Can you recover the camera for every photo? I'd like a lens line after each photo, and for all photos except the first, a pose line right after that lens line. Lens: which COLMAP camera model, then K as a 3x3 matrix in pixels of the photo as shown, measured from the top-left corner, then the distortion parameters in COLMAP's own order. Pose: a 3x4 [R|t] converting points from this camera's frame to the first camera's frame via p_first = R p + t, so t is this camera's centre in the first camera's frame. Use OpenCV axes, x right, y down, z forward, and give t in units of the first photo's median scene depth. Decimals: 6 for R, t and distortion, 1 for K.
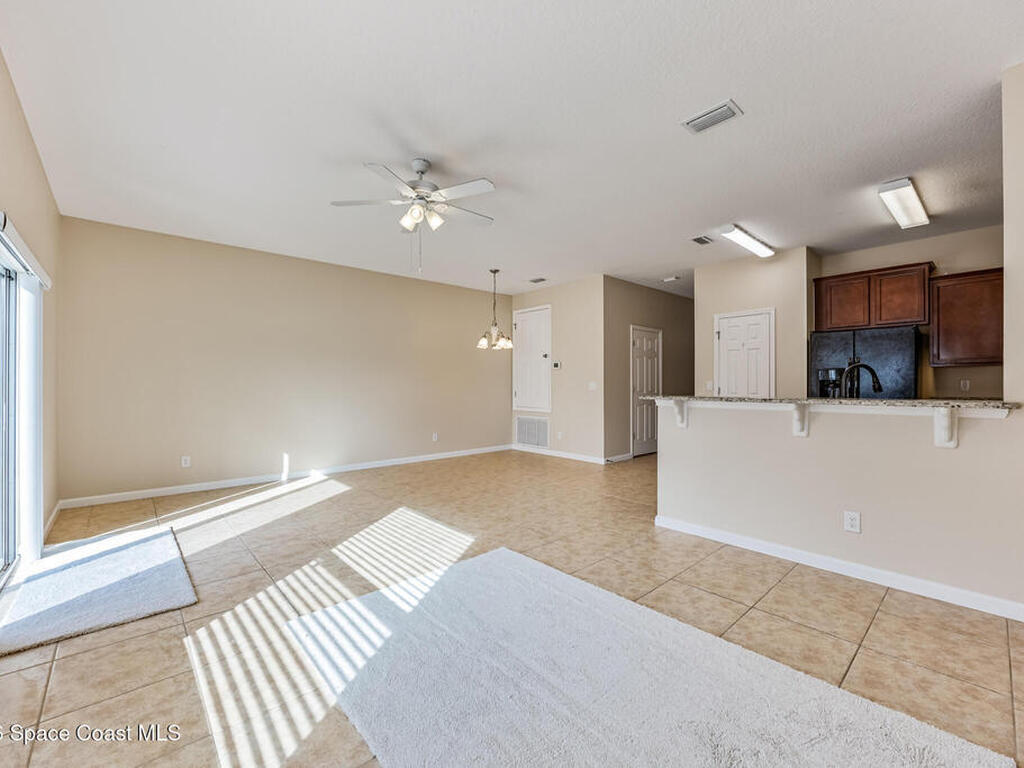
lens RADIAL K [[433.1, 0, 512.0], [0, 433.1, 384.0], [0, 0, 1]] dist [-0.000589, -0.000250]
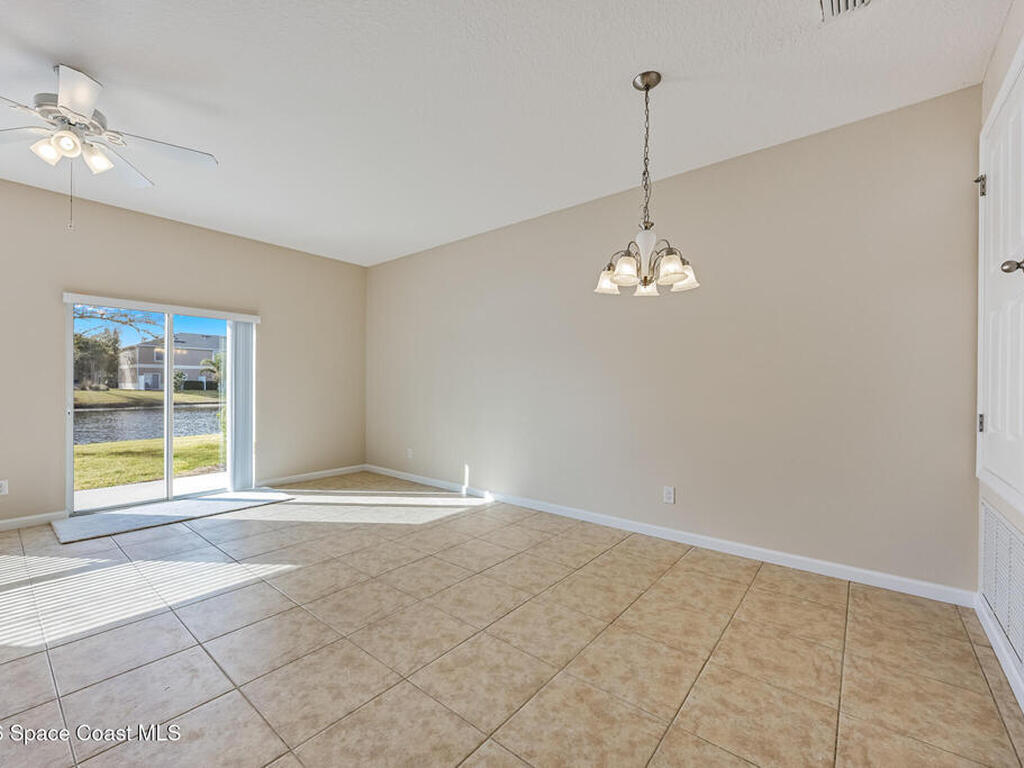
lens RADIAL K [[447.2, 0, 512.0], [0, 447.2, 384.0], [0, 0, 1]] dist [0.004425, 0.000102]
pose [[0.141968, -0.000367, -0.989871, 0.481614], [-0.008288, 0.999964, -0.001560, -0.000192], [0.989837, 0.008426, 0.141960, 1.226065]]
